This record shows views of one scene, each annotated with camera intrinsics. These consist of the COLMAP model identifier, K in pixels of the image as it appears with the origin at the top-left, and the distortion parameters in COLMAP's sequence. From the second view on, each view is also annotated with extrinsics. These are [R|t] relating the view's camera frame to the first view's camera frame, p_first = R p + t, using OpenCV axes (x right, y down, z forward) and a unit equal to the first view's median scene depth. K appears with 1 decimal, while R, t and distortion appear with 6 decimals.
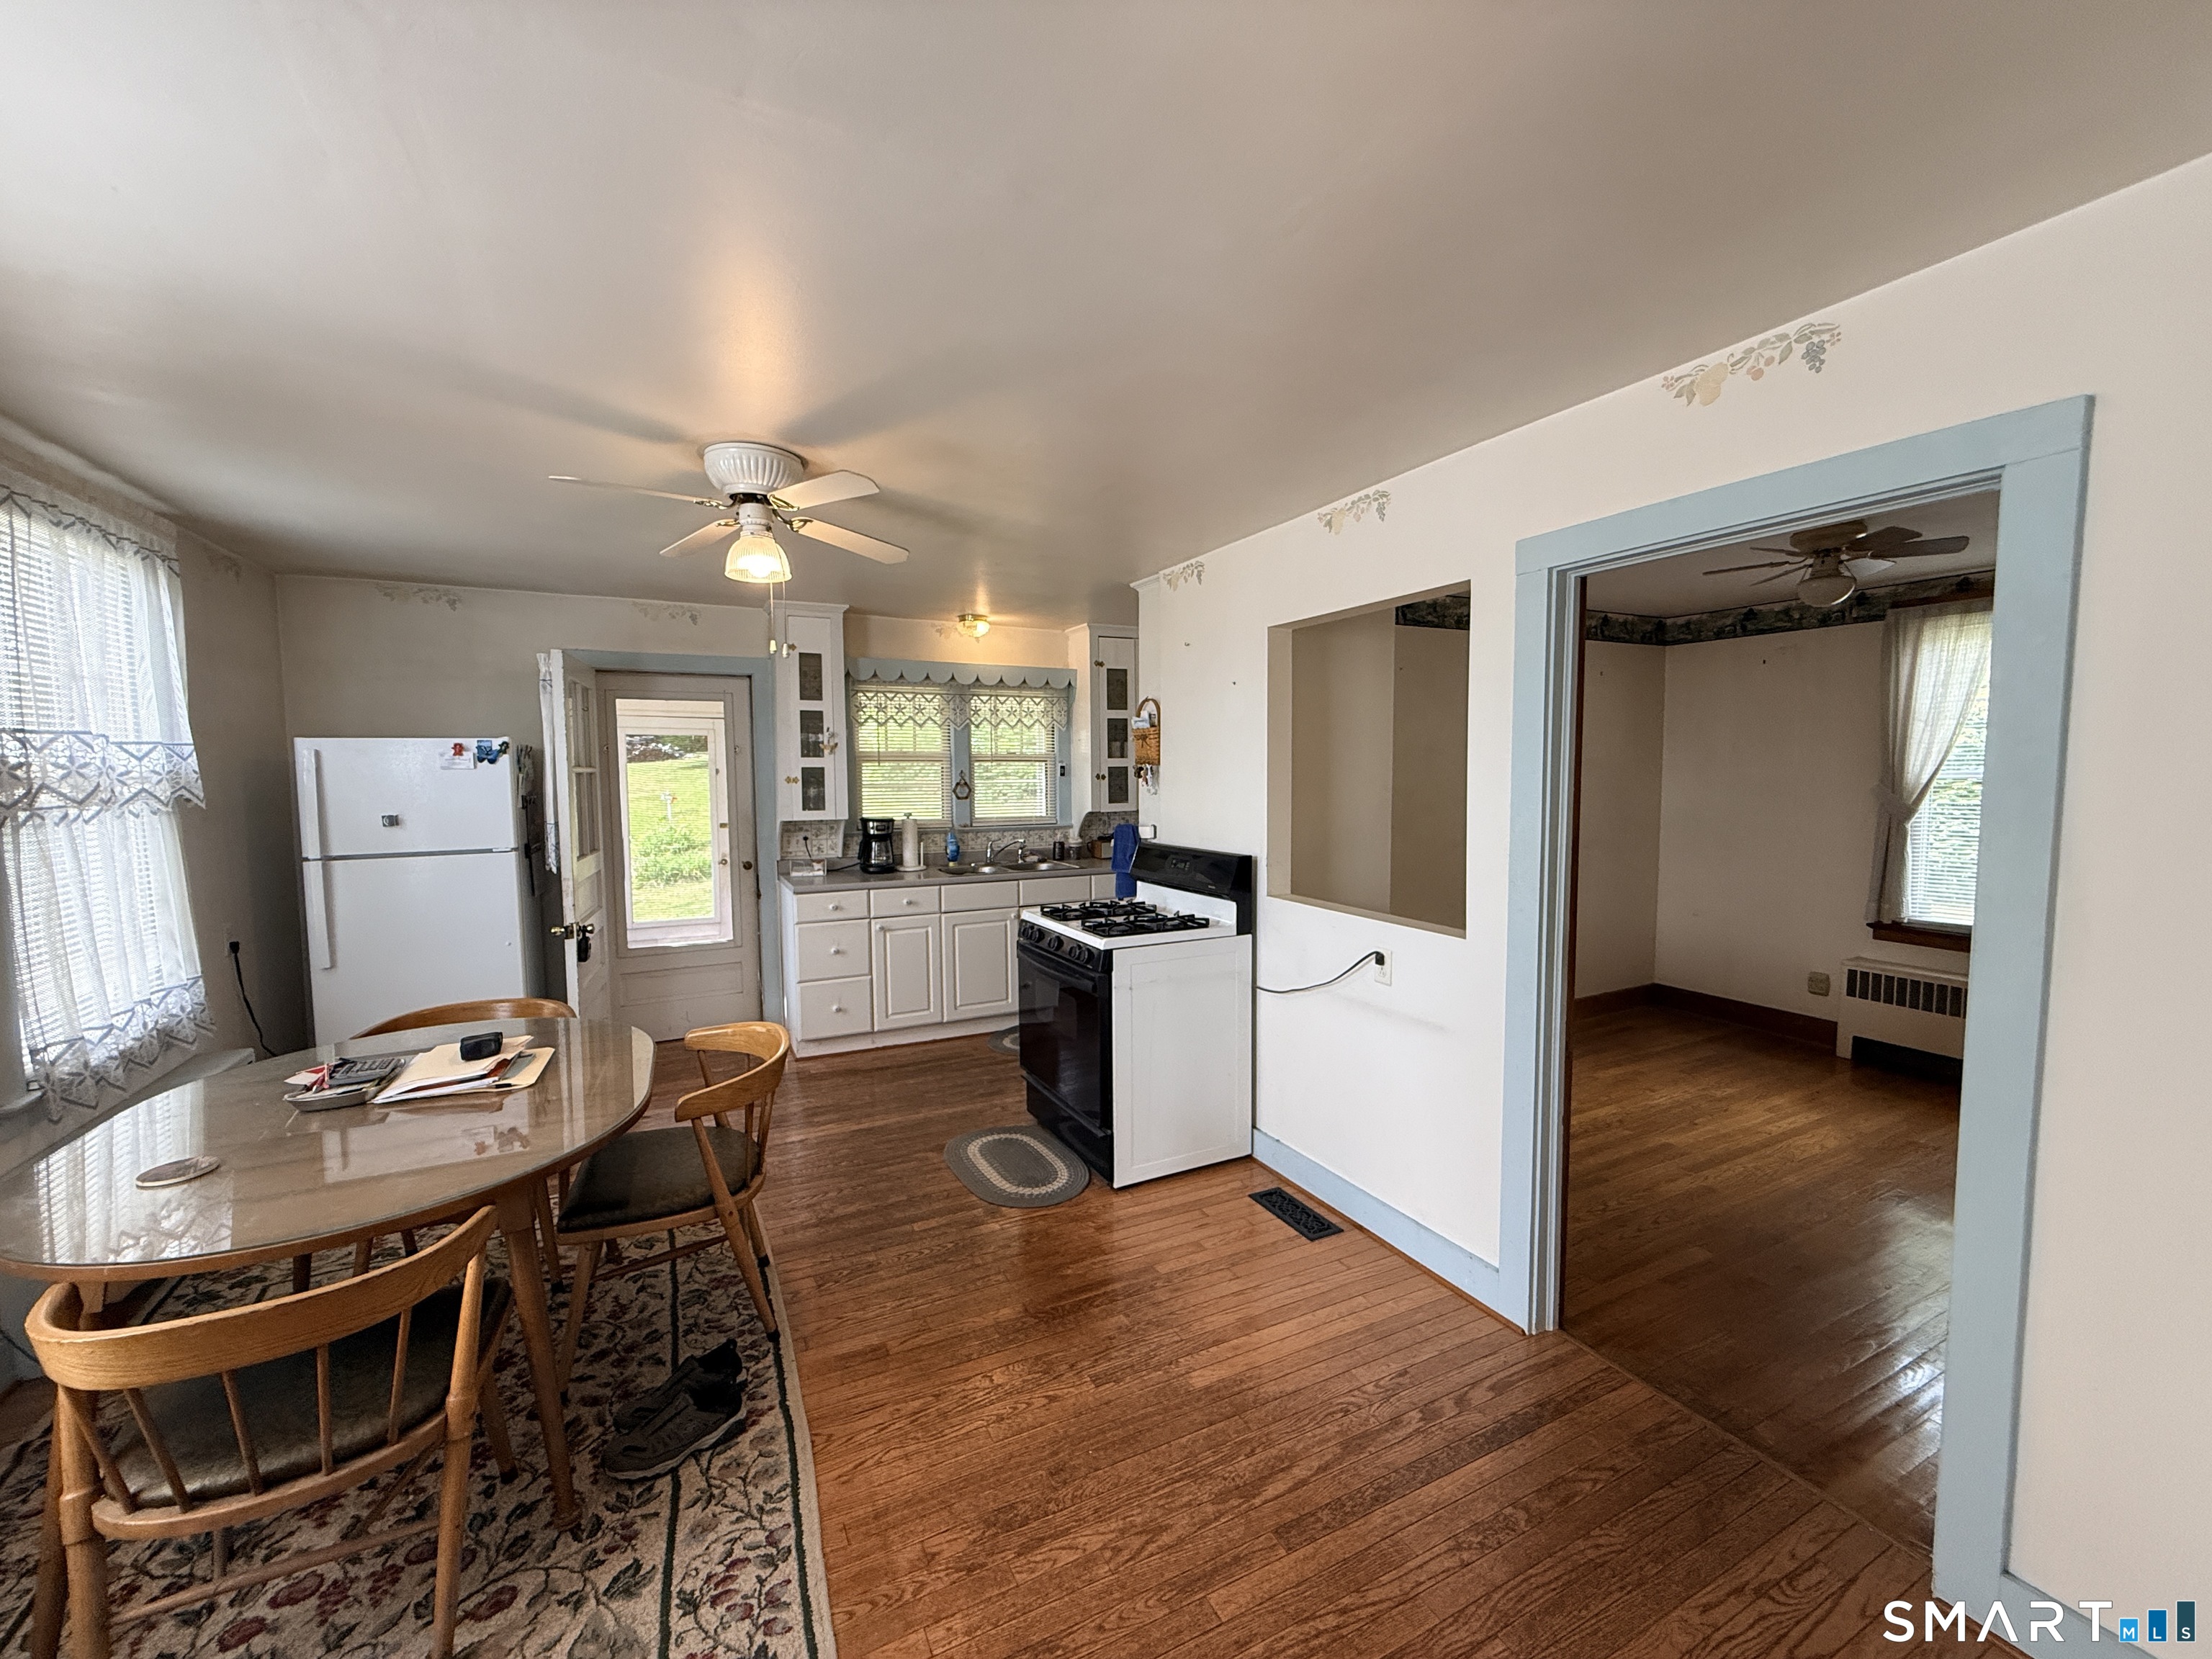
lens RADIAL K [[884.3, 0, 1101.9], [0, 884.3, 830.2], [0, 0, 1]] dist [-0.000089, 0.000198]
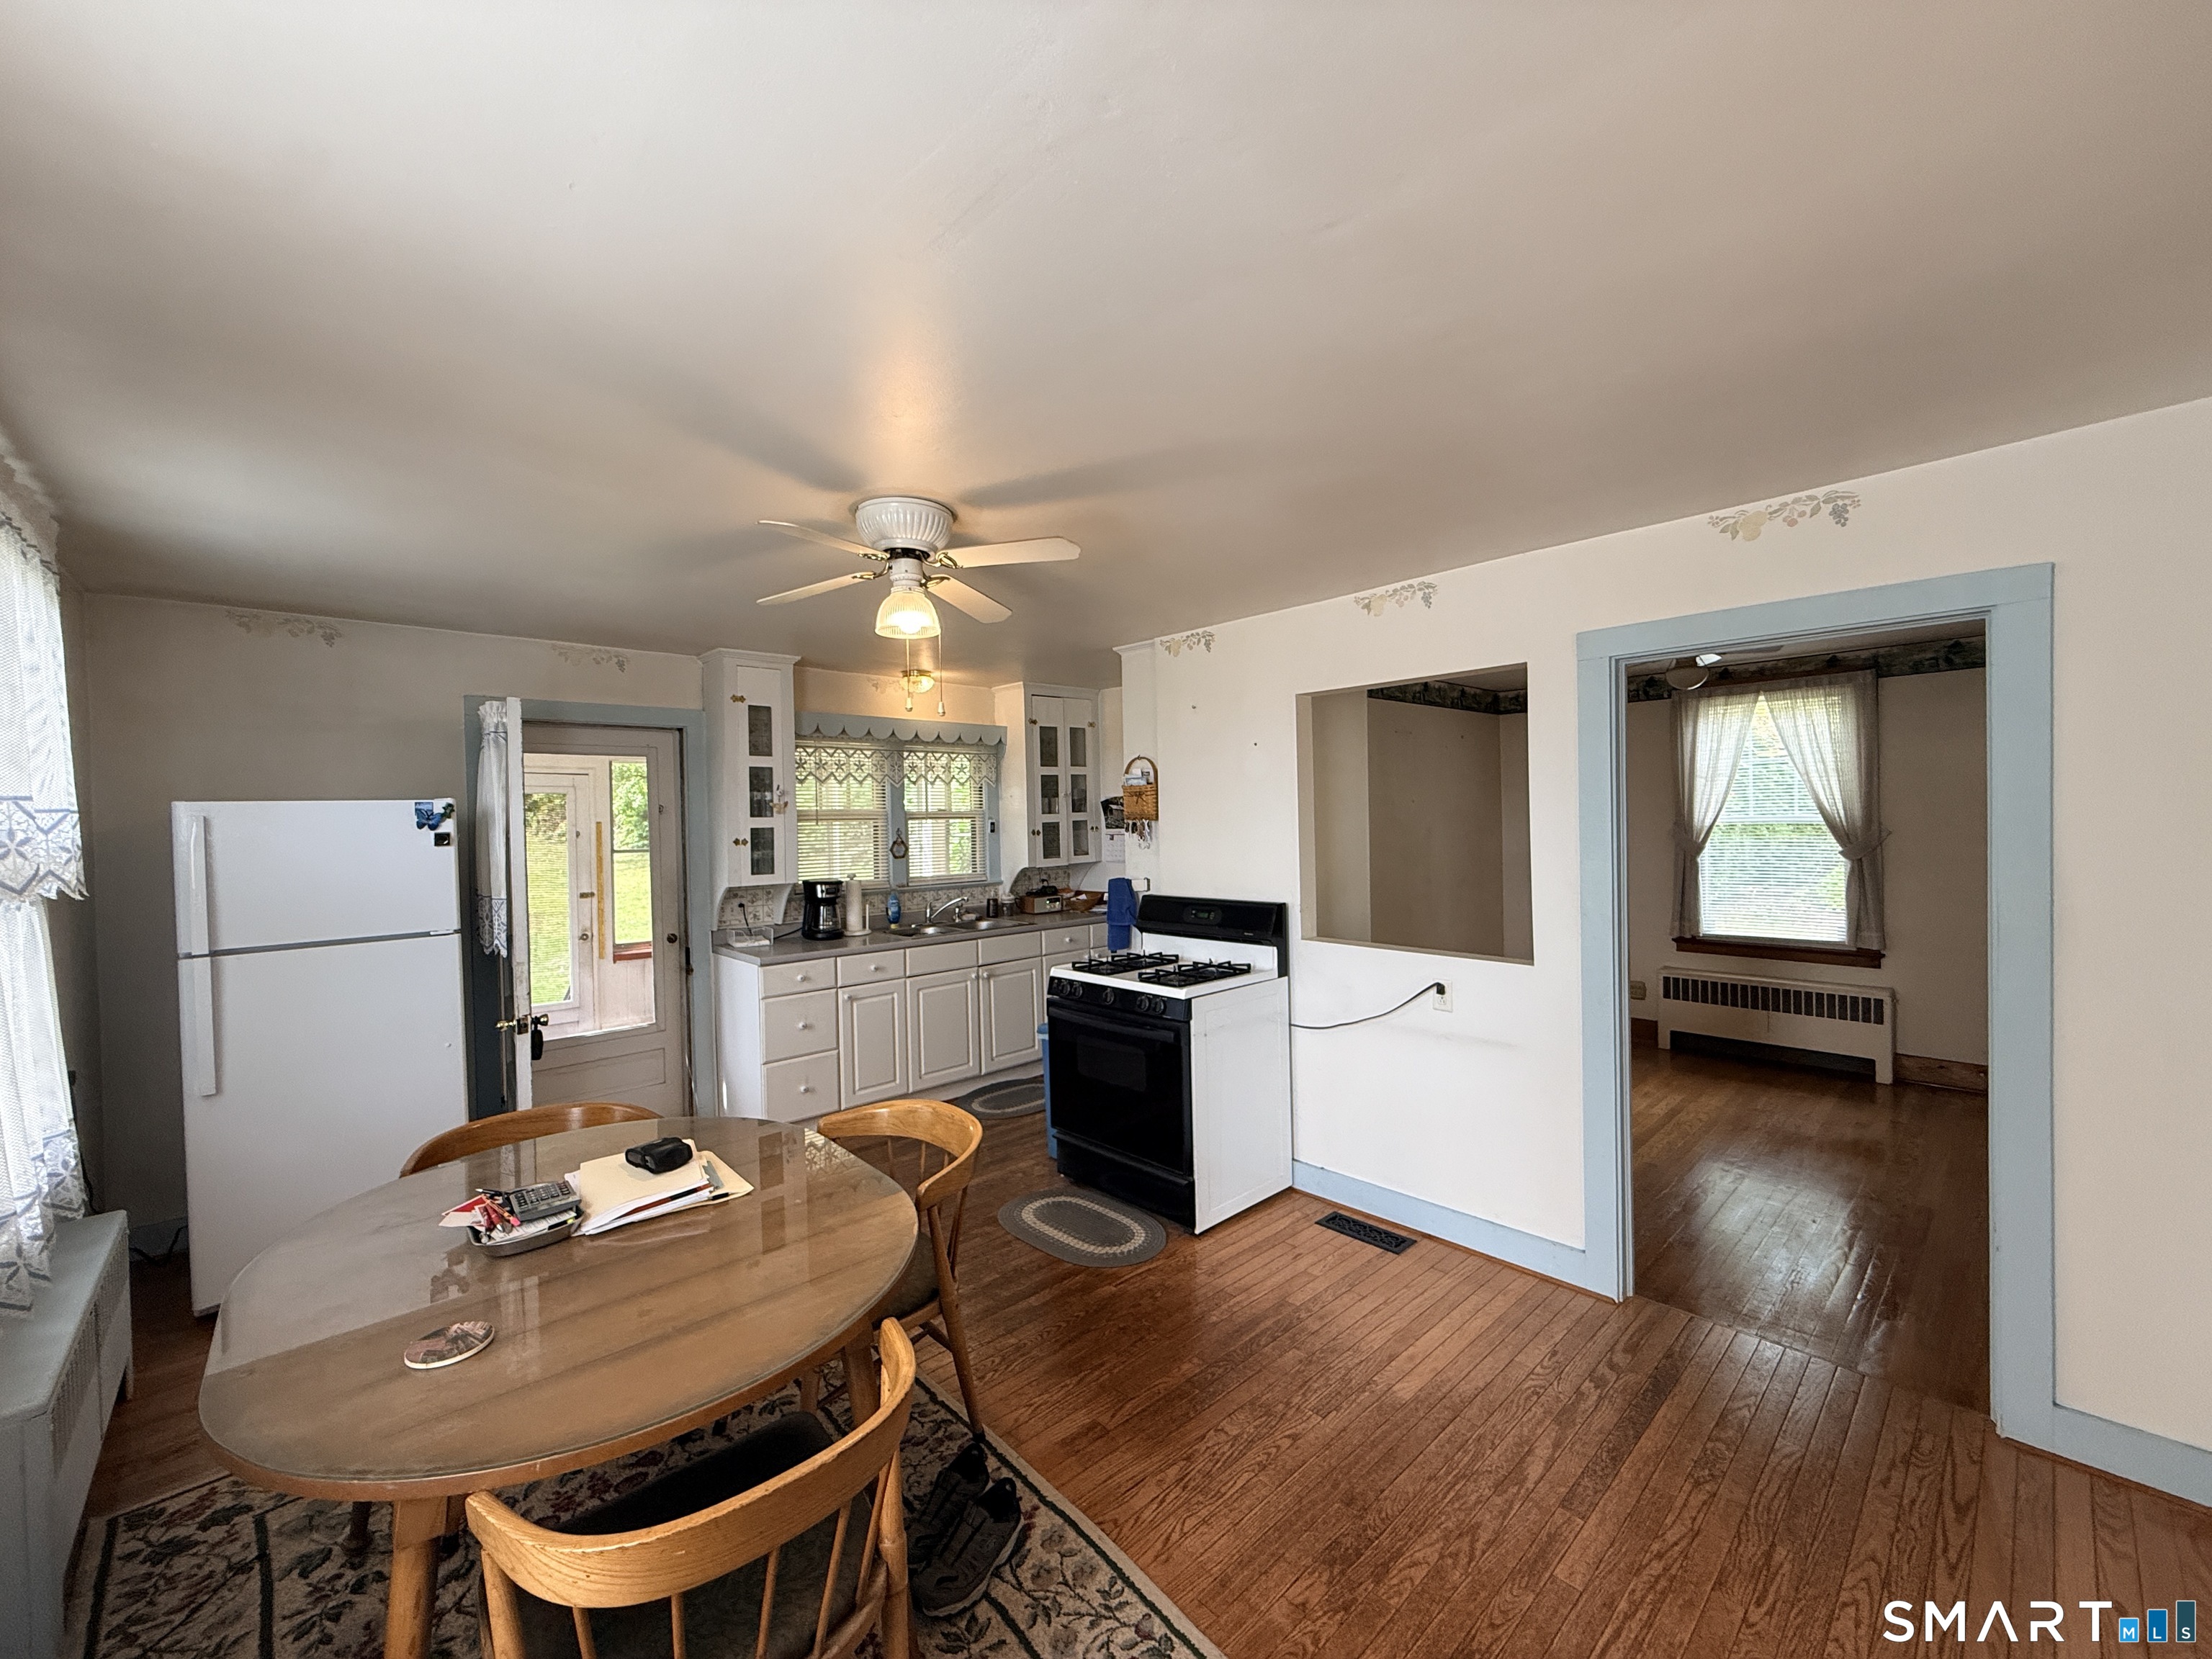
lens RADIAL K [[884.3, 0, 1101.9], [0, 884.3, 830.2], [0, 0, 1]] dist [-0.000089, 0.000198]
pose [[0.960656, -0.017249, 0.277206, -0.305010], [0.034016, 0.997863, -0.055788, -0.006455], [-0.275651, 0.063023, 0.959190, 0.017540]]
